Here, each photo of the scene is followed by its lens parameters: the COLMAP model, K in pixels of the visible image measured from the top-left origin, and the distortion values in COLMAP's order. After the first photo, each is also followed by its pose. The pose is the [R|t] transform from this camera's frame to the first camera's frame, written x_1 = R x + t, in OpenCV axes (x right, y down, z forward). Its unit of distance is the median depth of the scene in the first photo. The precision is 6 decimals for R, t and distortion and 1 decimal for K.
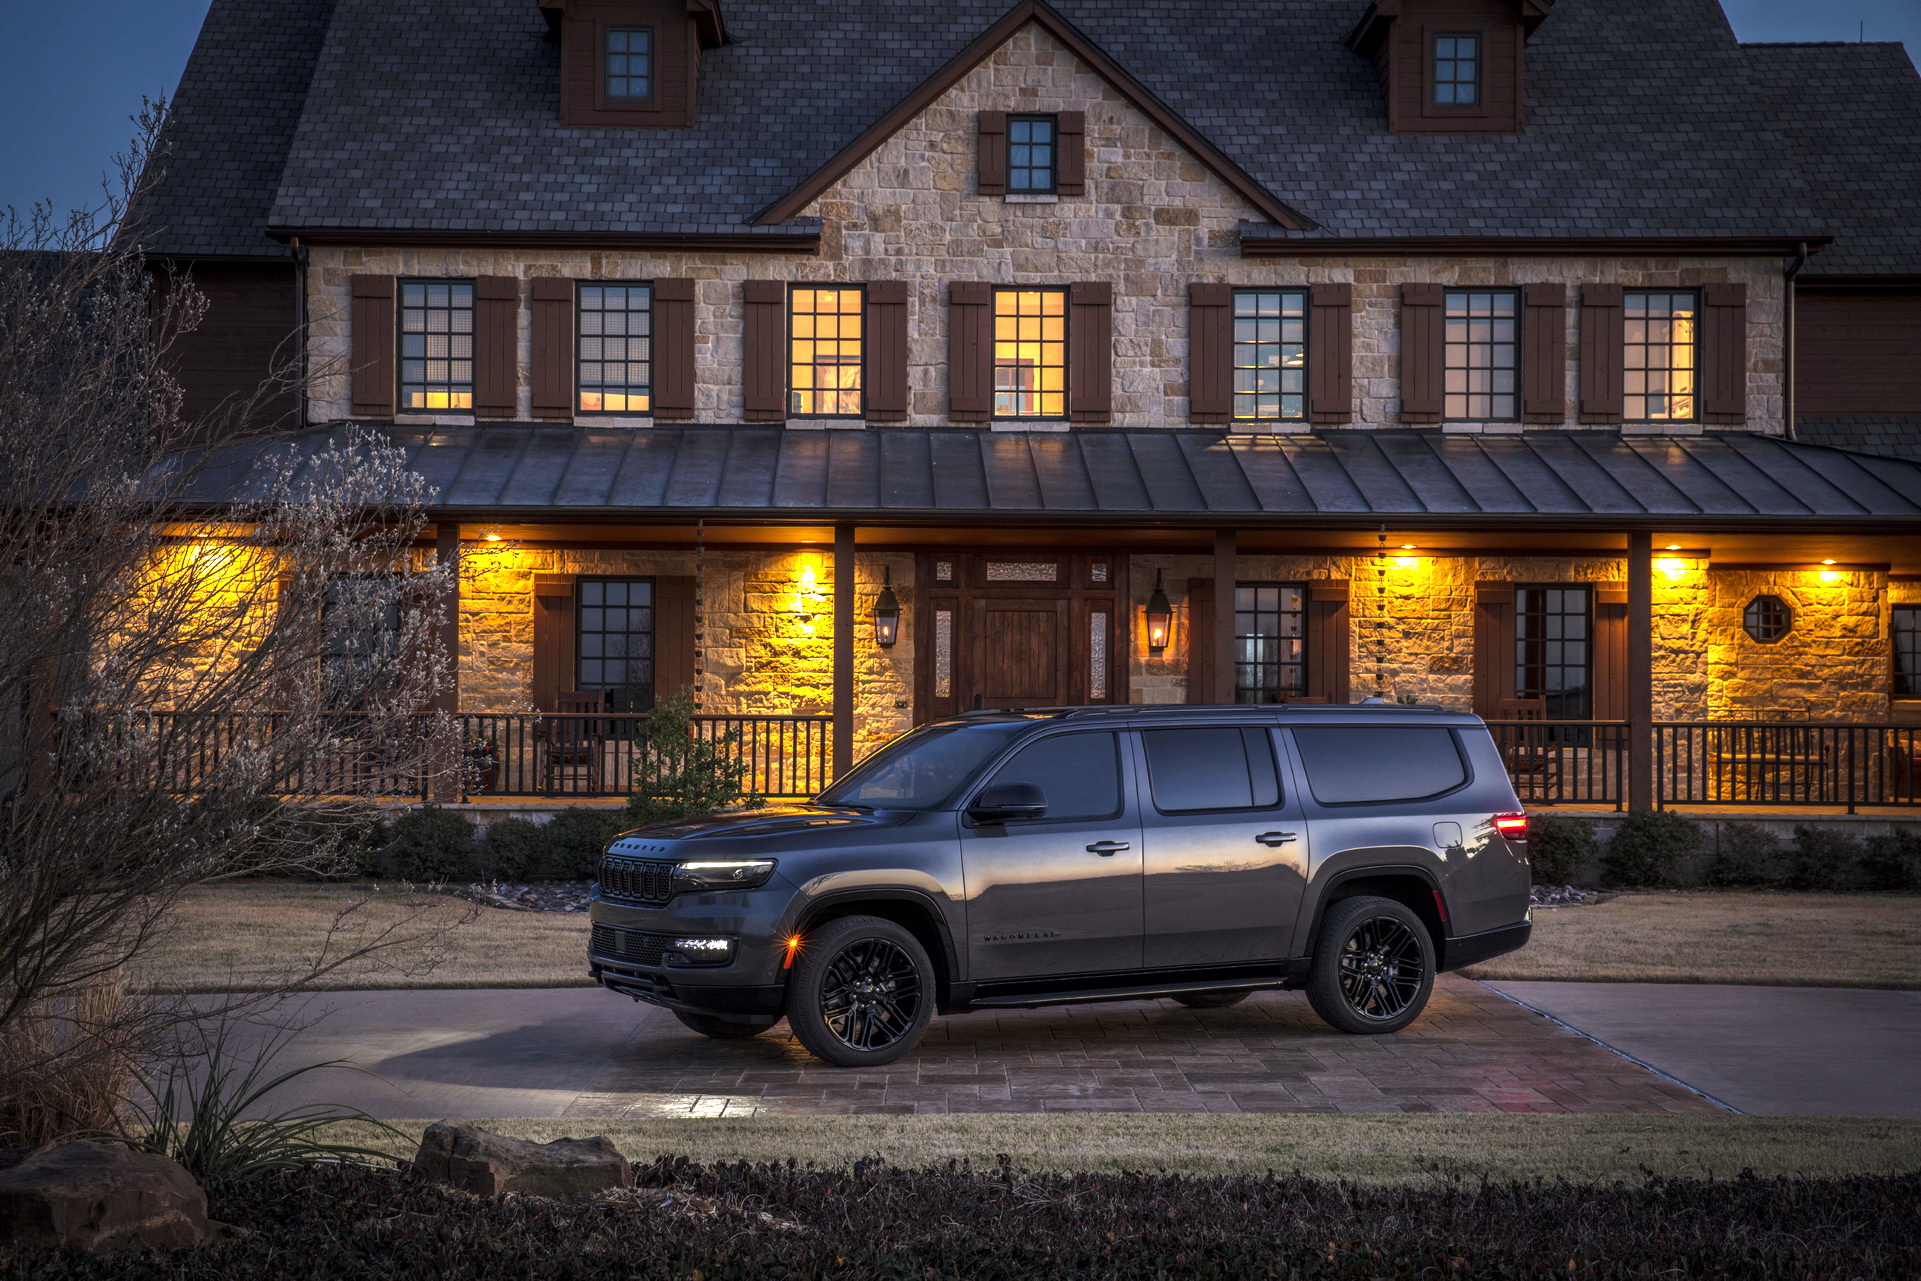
lens RADIAL K [[2977.5, 0, 960.5], [0, 2977.5, 640.5], [0, 0, 1]] dist [0.141125, 0.122739]
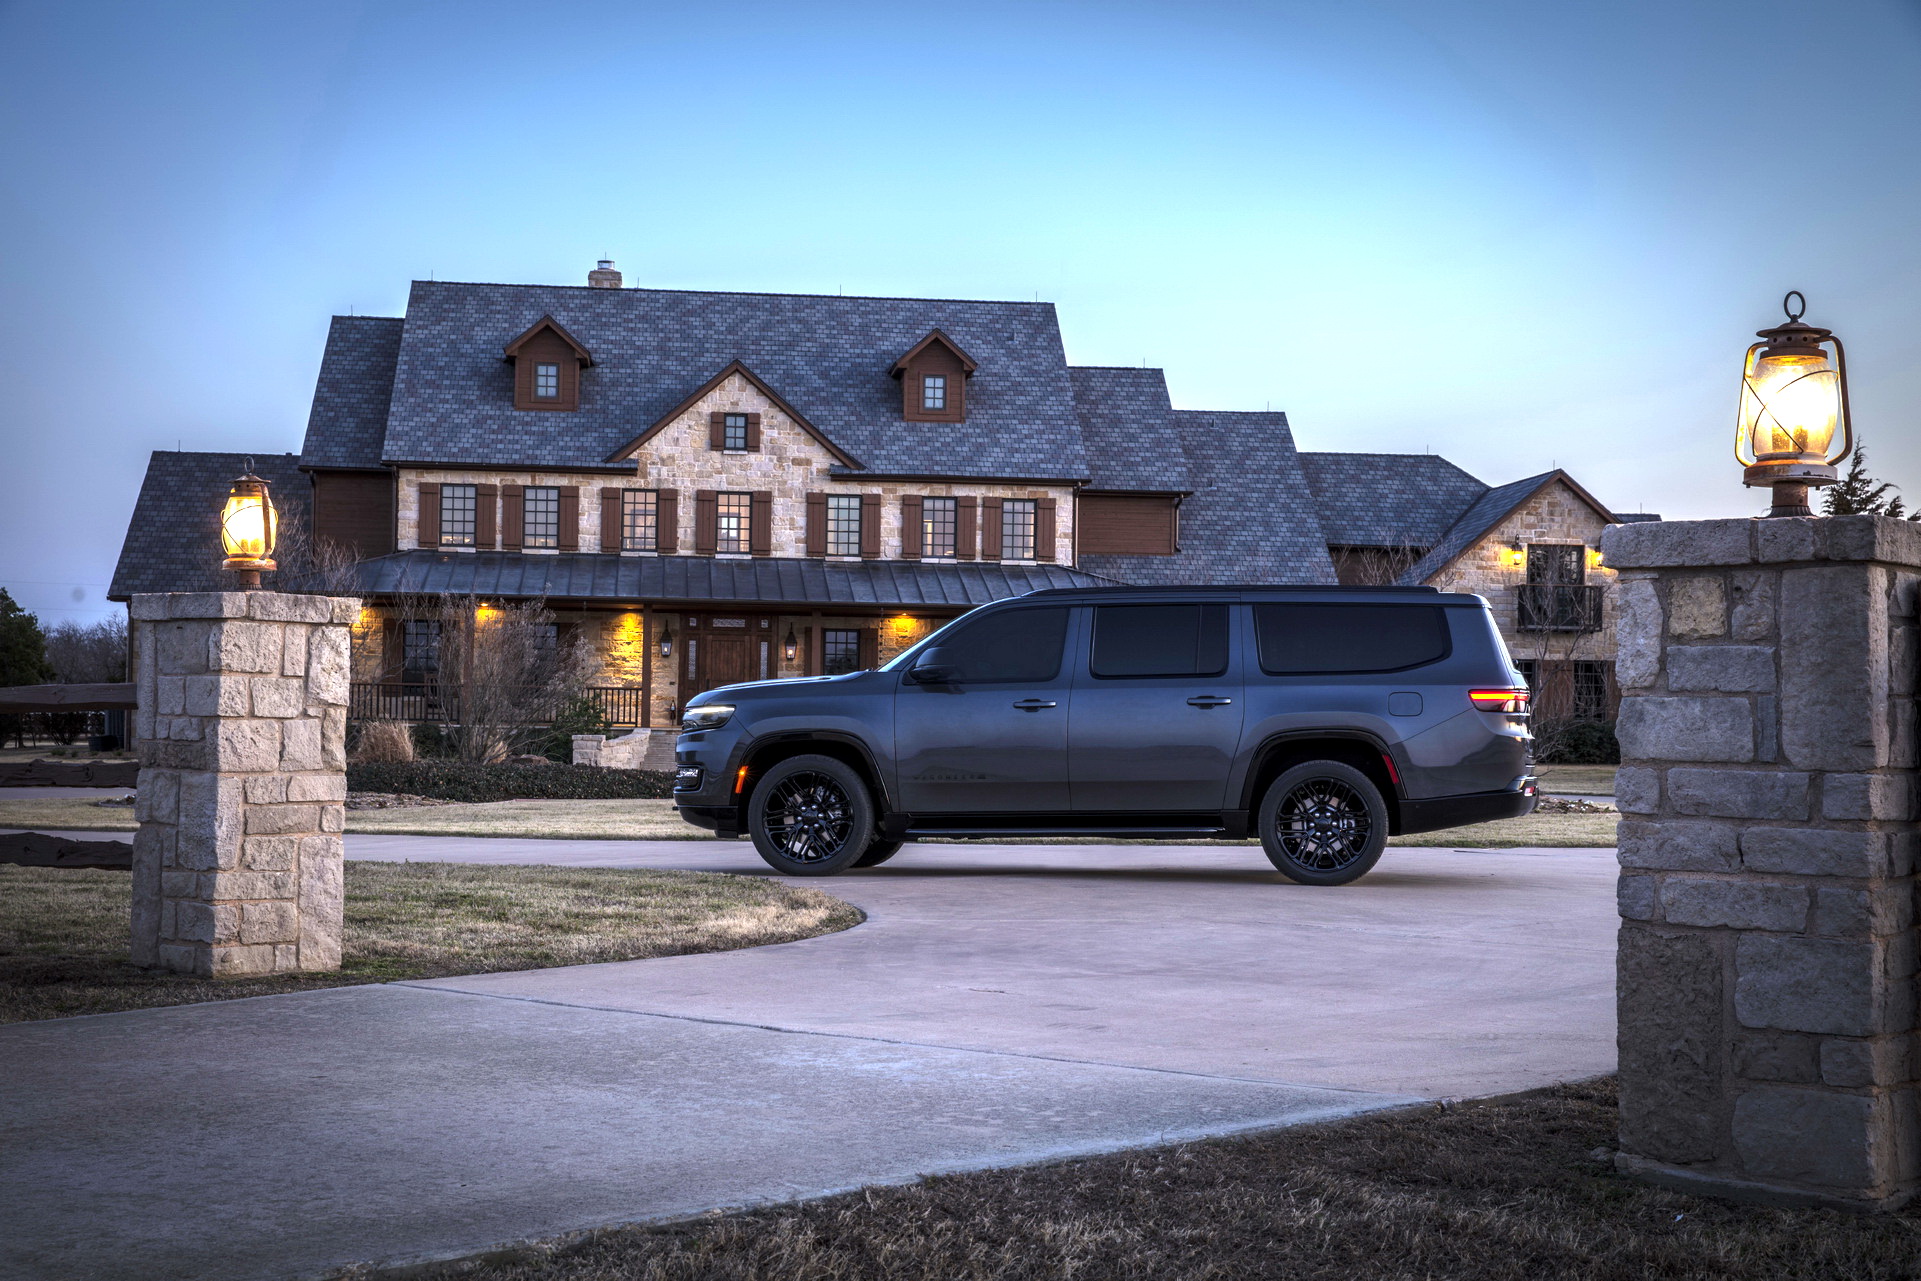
lens RADIAL K [[2528.1, 0, 960.5], [0, 2528.1, 640.5], [0, 0, 1]] dist [0.081298, 0.043431]
pose [[0.995675, 0.012314, 0.092082, 0.018933], [-0.012671, 0.999914, 0.003289, -0.018477], [-0.092034, -0.004442, 0.995746, -0.858262]]
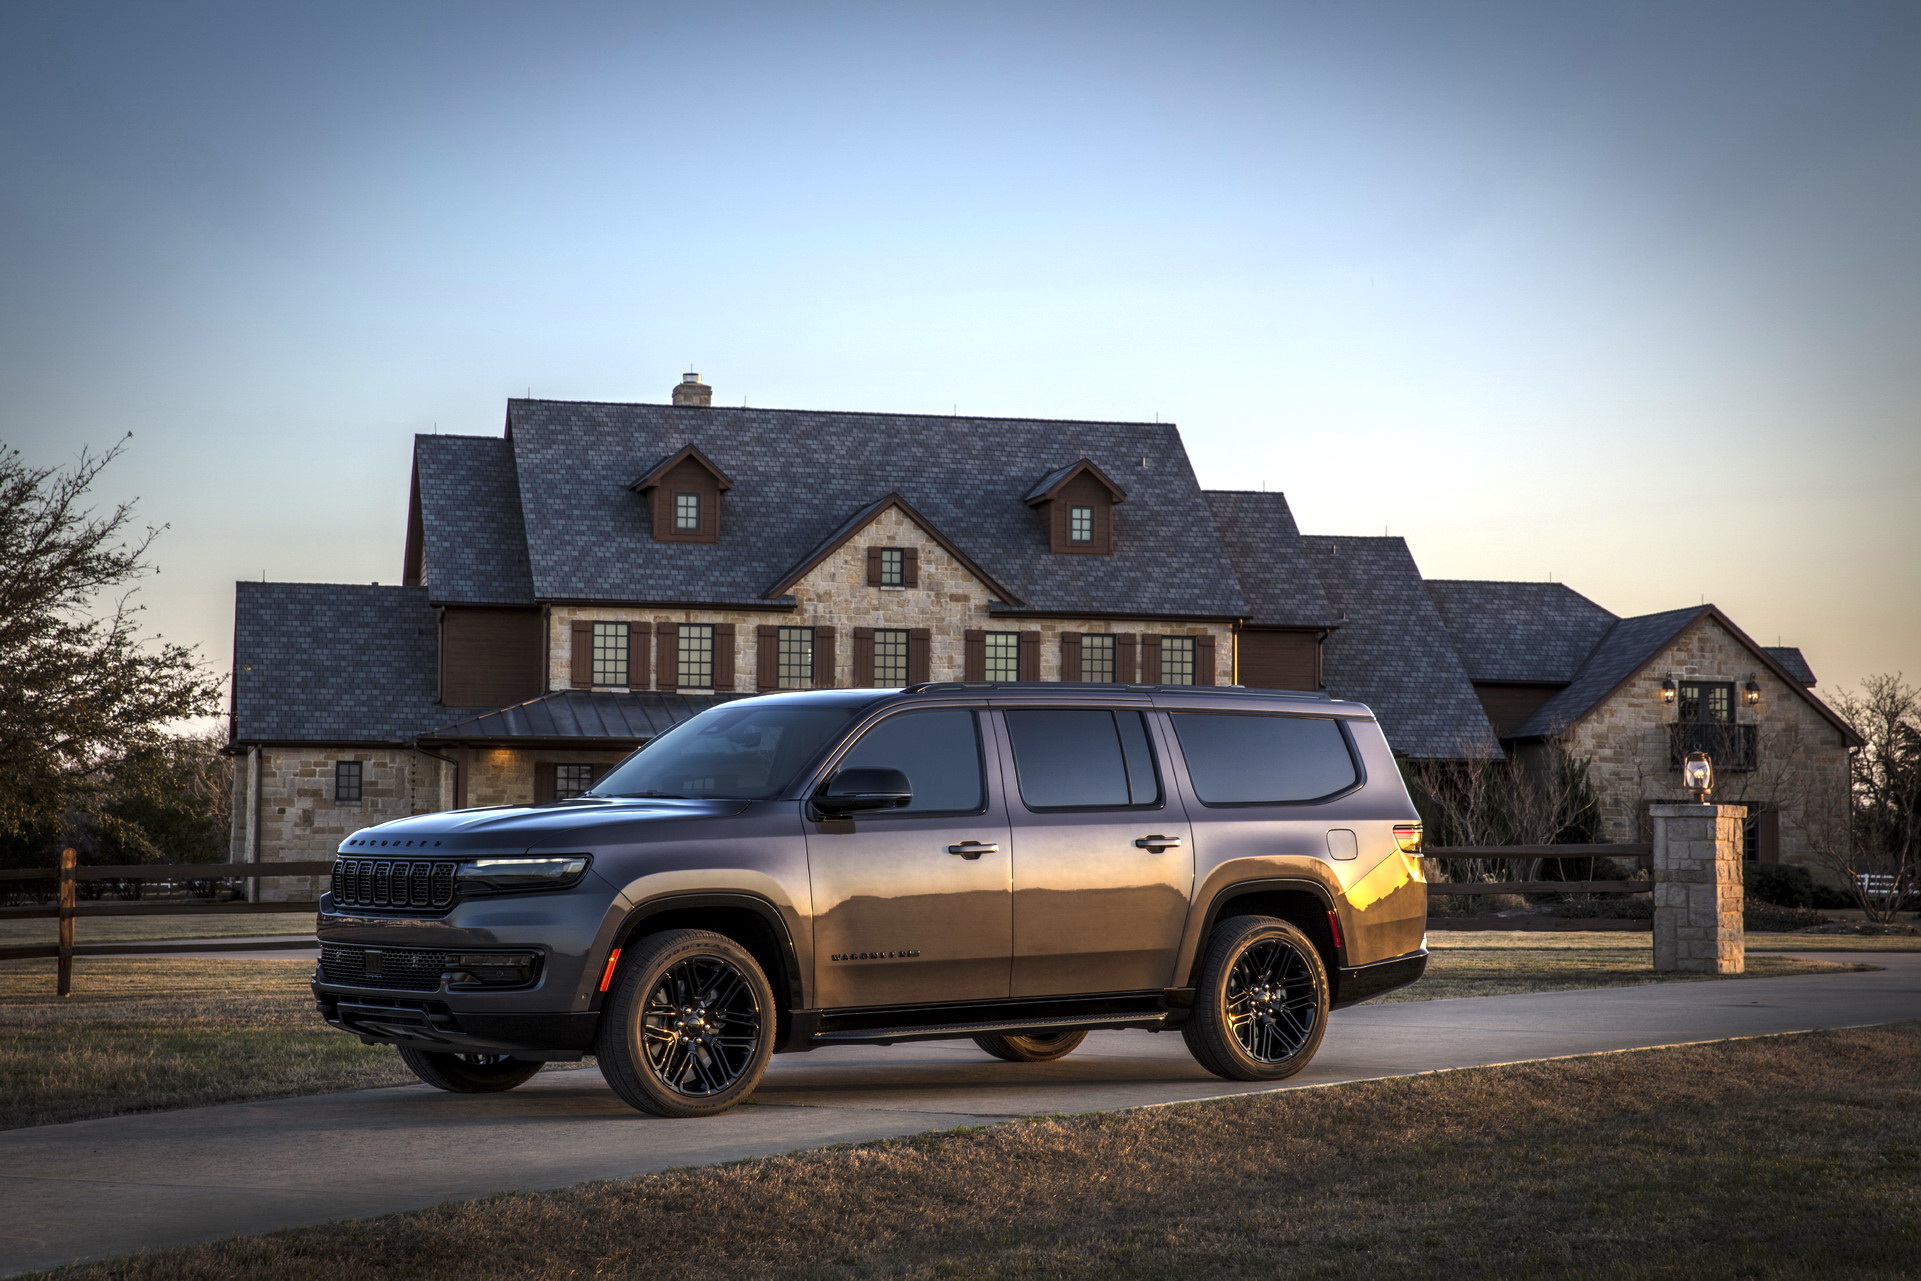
lens RADIAL K [[3580.4, 0, 960.5], [0, 3580.4, 640.5], [0, 0, 1]] dist [0.198178, 0.303047]
pose [[0.978184, 0.016311, 0.207100, -0.451917], [-0.010231, 0.999486, -0.030395, -0.034653], [-0.207489, 0.027613, 0.977847, -1.479819]]
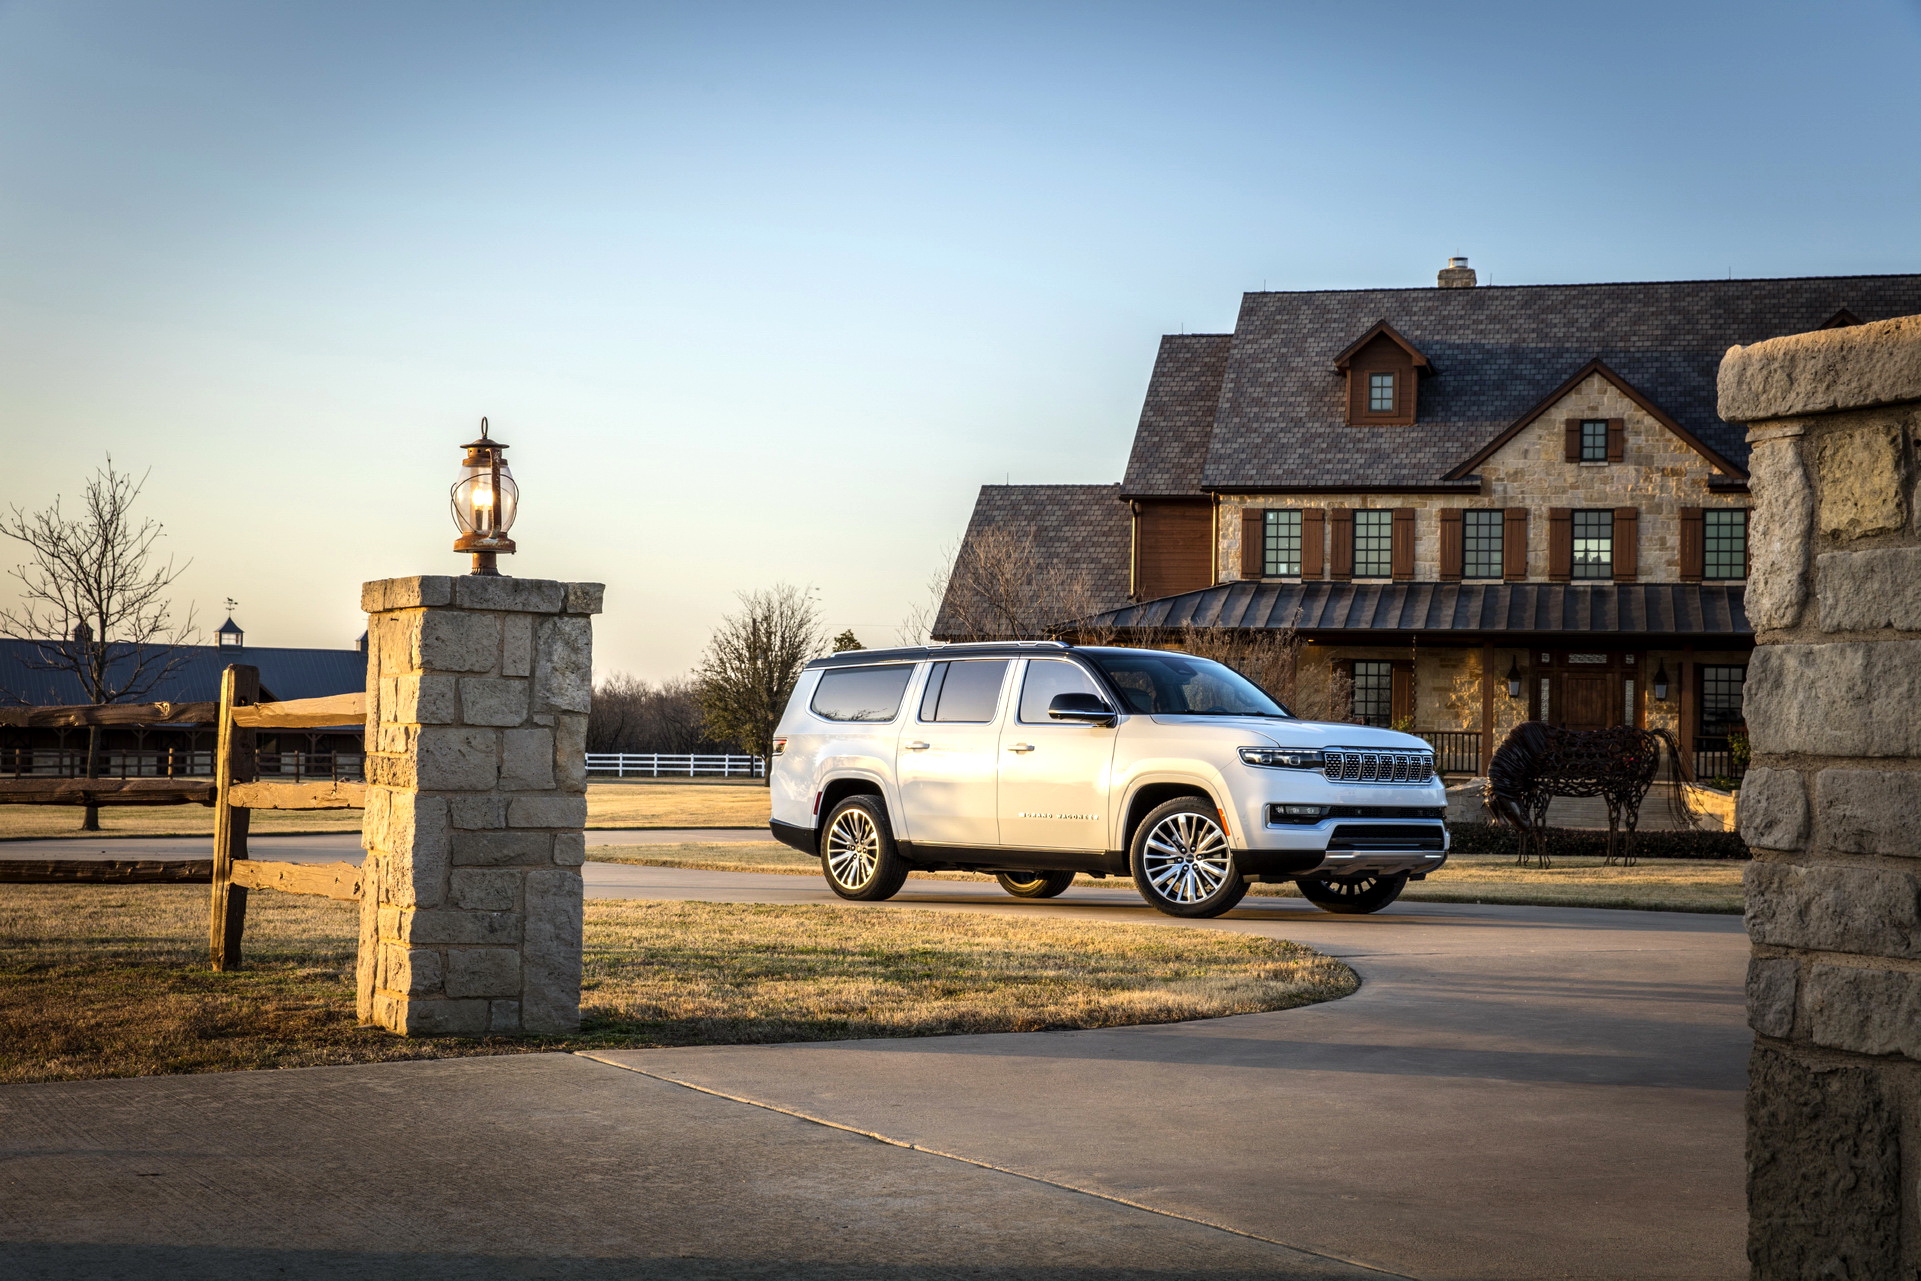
lens RADIAL K [[2720.0, 0, 960.5], [0, 2720.0, 640.5], [0, 0, 1]] dist [0.118213, 0.023696]
pose [[0.966574, 0.004365, -0.256352, 0.081582], [-0.007337, 0.999917, -0.010635, -0.013104], [0.256284, 0.012160, 0.966525, -0.797684]]
